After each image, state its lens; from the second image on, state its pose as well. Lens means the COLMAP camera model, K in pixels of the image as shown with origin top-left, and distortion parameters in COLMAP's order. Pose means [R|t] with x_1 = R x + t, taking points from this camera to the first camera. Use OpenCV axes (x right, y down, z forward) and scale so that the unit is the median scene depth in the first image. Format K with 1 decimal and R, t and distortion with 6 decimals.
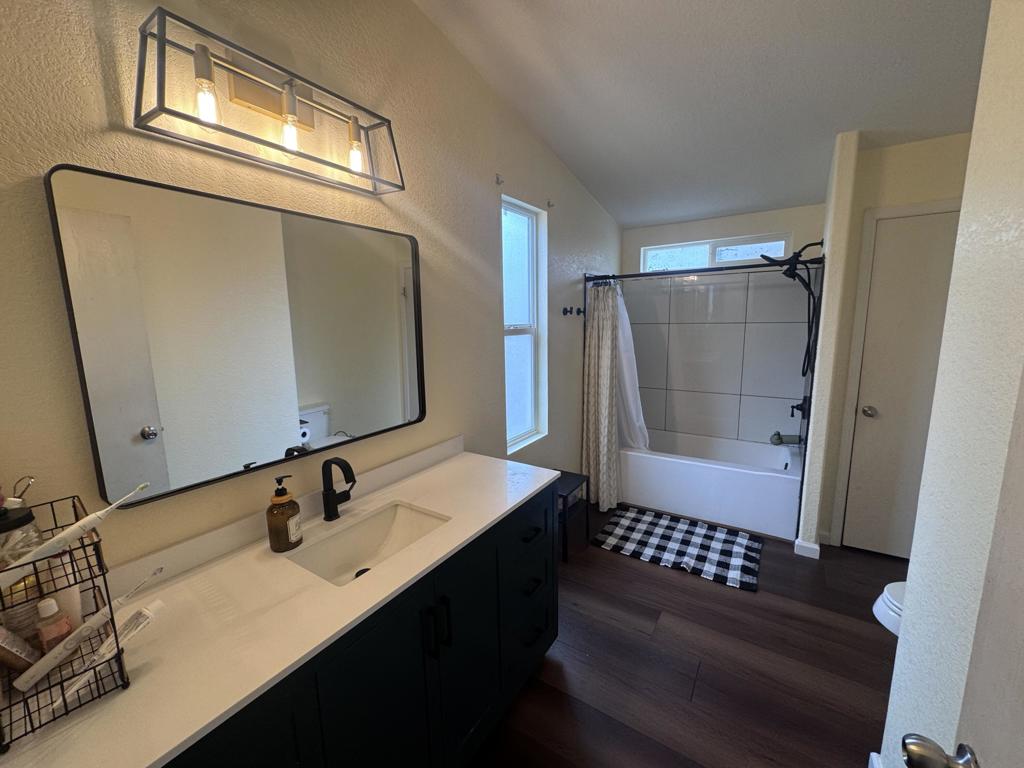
lens RADIAL K [[409.6, 0, 512.7], [0, 409.6, 382.3], [0, 0, 1]] dist [-0.001917, 0.000127]
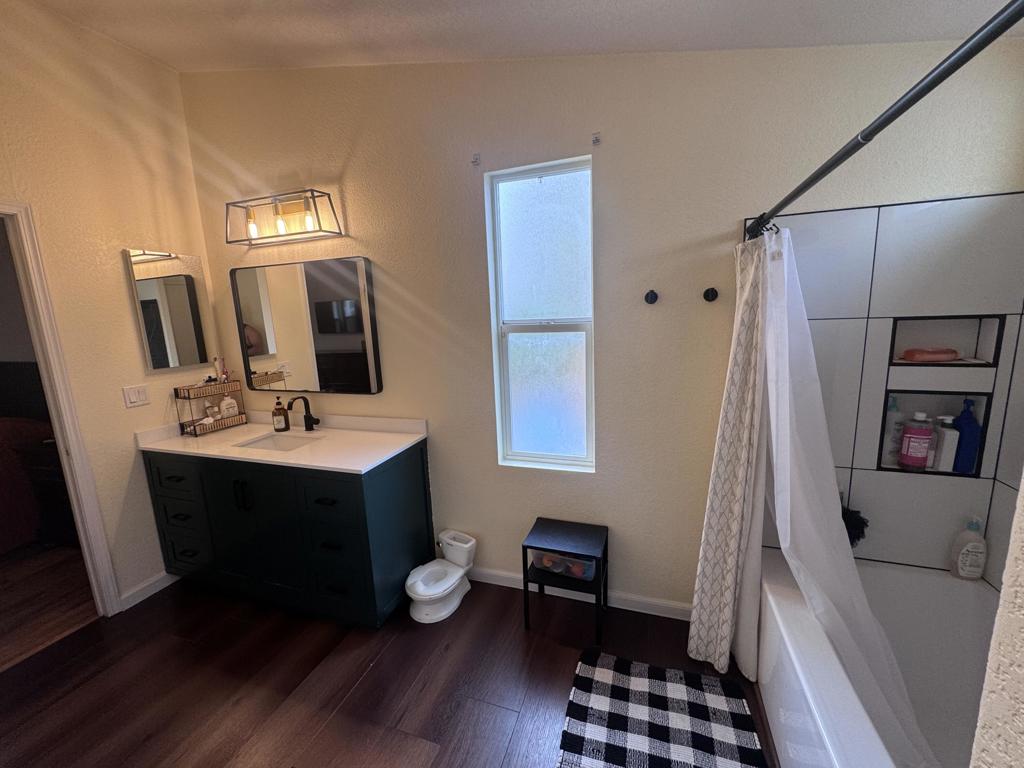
lens RADIAL K [[409.6, 0, 512.5], [0, 409.6, 381.2], [0, 0, 1]] dist [-0.001917, 0.000127]
pose [[0.246875, 0.171495, -0.953752, 0.663513], [-0.114519, 0.982482, 0.147018, -0.112131], [0.962257, 0.072928, 0.262190, 0.623635]]
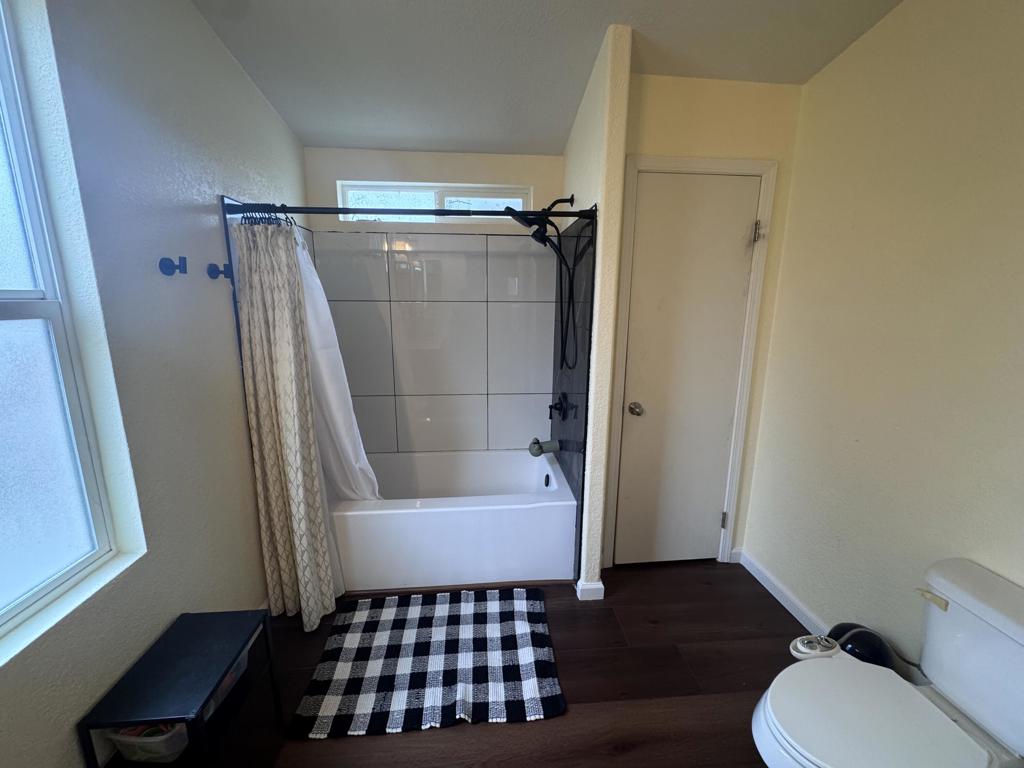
lens RADIAL K [[409.6, 0, 510.5], [0, 409.6, 381.2], [0, 0, 1]] dist [-0.001917, 0.000127]
pose [[0.788285, -0.098711, 0.607341, 0.134684], [0.073877, 0.995091, 0.065844, -0.048538], [-0.610859, -0.007035, 0.791708, 0.403232]]
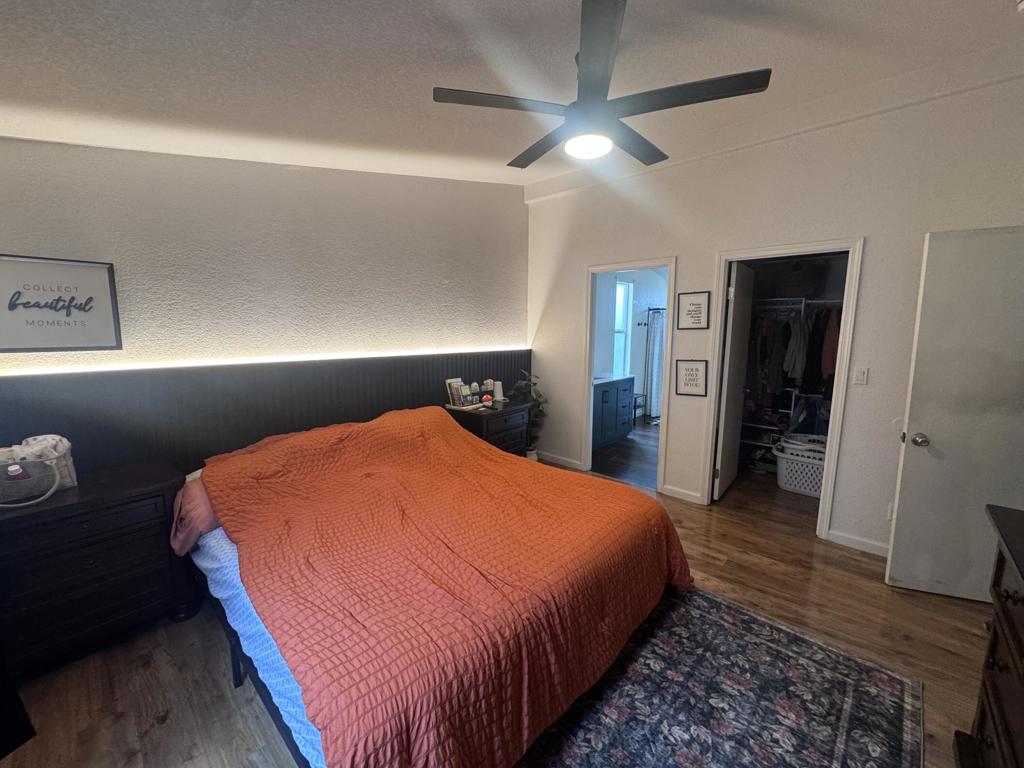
lens RADIAL K [[409.6, 0, 510.8], [0, 409.6, 383.2], [0, 0, 1]] dist [-0.001917, 0.000127]
pose [[0.985417, 0.044616, -0.164201, -0.181992], [-0.048146, 0.998686, -0.017575, 0.223977], [0.163201, 0.025224, 0.986270, -1.329573]]
